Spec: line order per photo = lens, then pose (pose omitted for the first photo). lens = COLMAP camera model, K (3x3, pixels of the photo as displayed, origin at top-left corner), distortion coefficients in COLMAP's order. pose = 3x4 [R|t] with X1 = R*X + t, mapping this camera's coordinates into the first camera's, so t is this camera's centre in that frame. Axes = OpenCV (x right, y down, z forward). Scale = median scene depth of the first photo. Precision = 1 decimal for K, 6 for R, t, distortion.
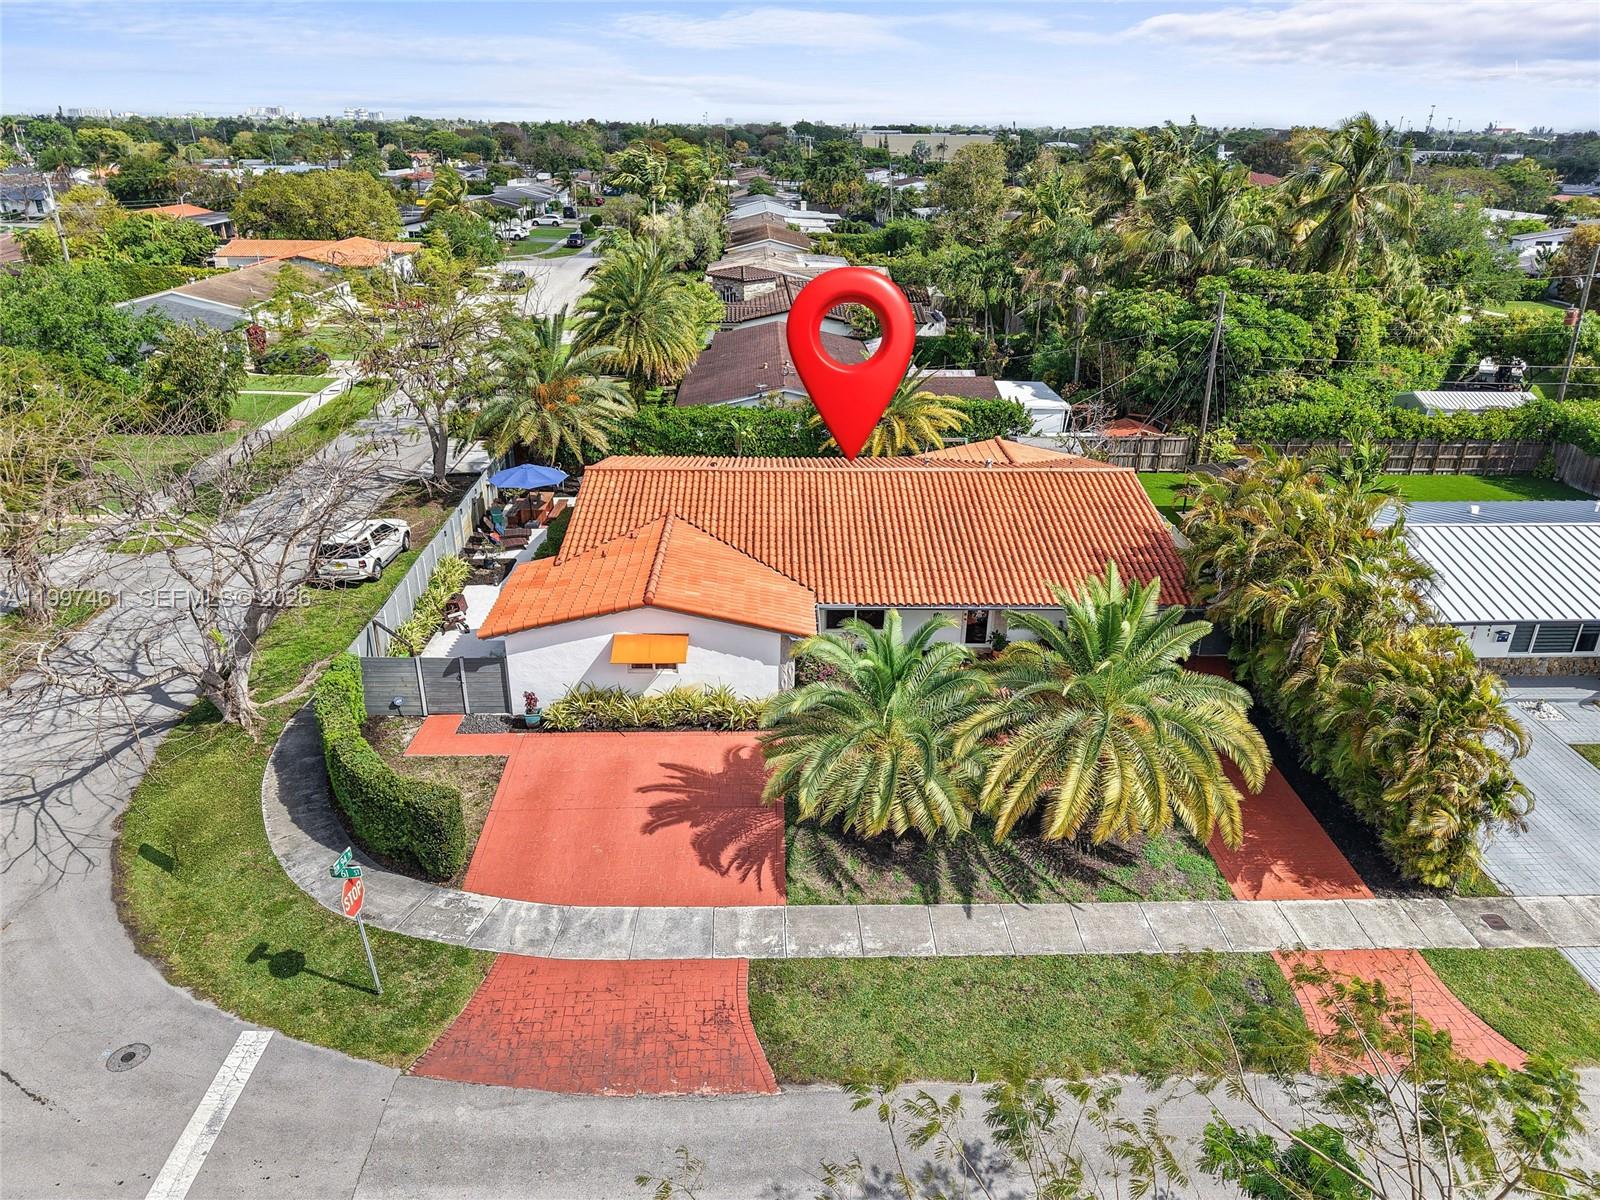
lens RADIAL K [[1053.3, 0, 800.0], [0, 1053.3, 600.0], [0, 0, 1]] dist [0.039678, -0.030419]
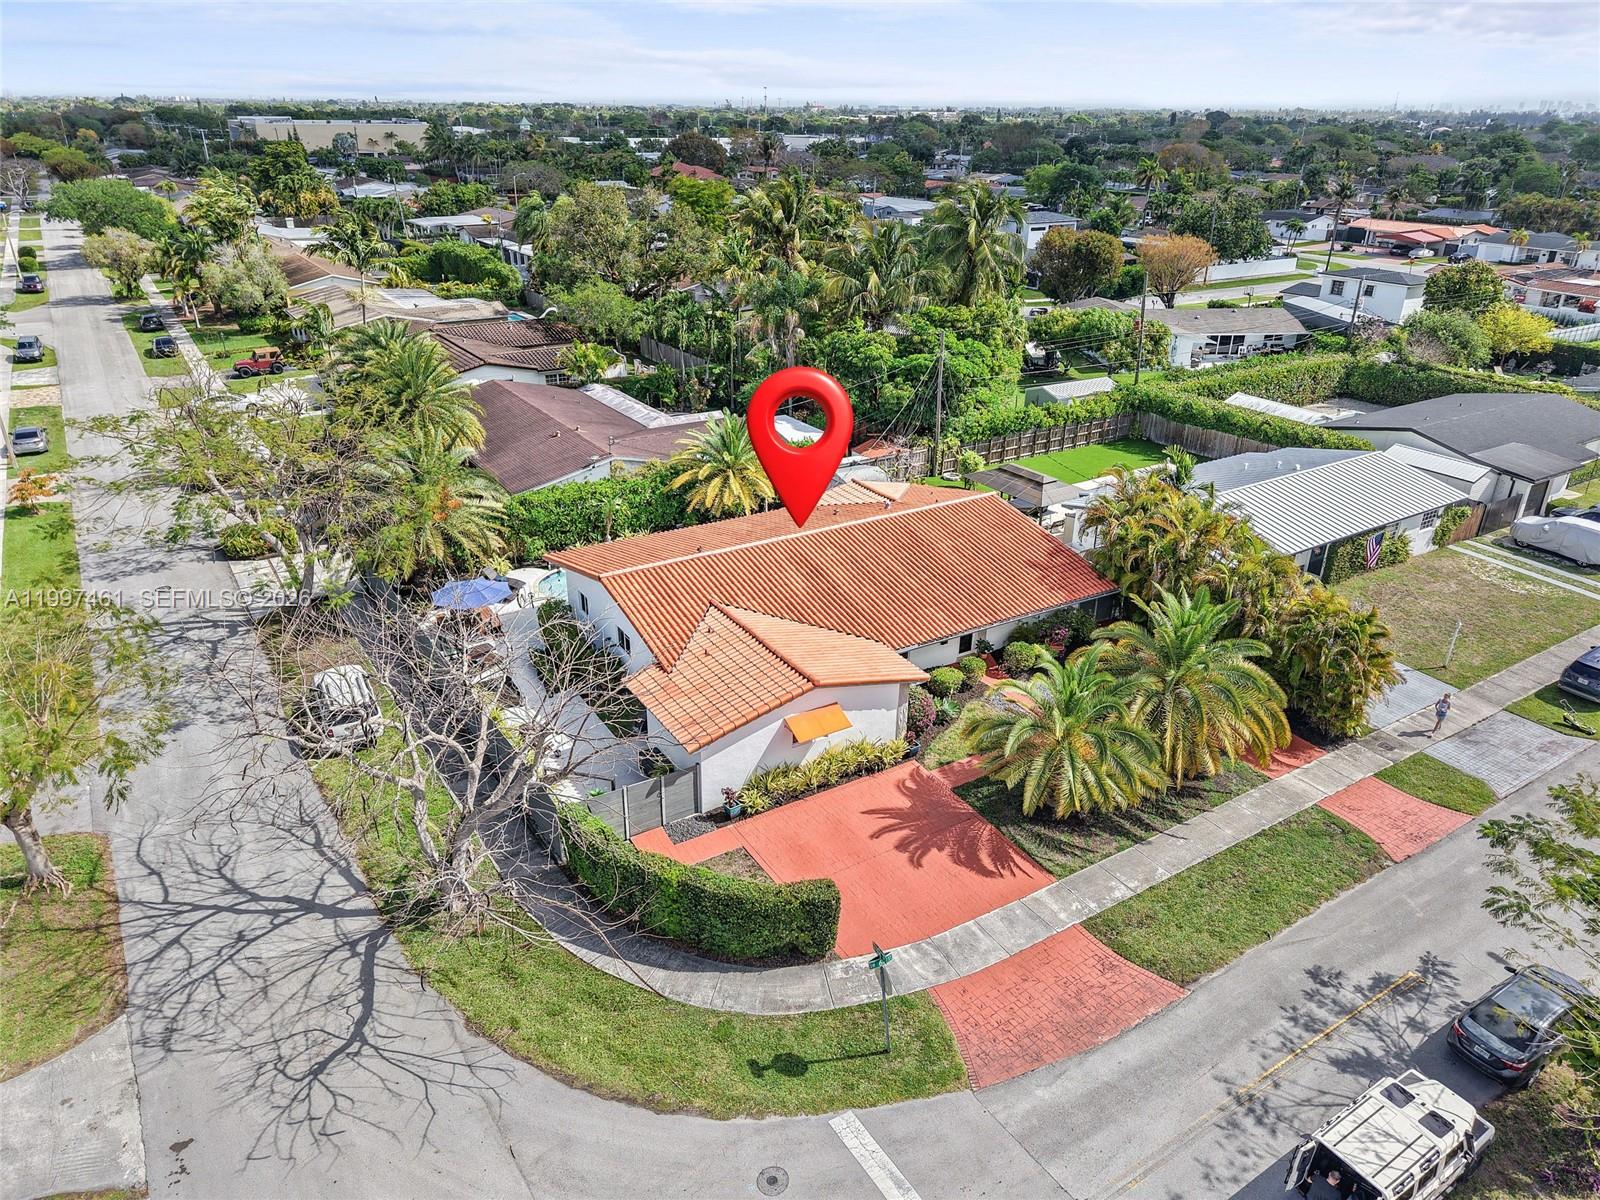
lens RADIAL K [[1053.3, 0, 800.0], [0, 1053.3, 600.0], [0, 0, 1]] dist [0.039678, -0.030419]
pose [[0.864672, -0.211139, 0.455811, -0.733653], [0.203863, 0.976790, 0.065736, -0.184457], [-0.459111, 0.036083, 0.887646, -0.036607]]
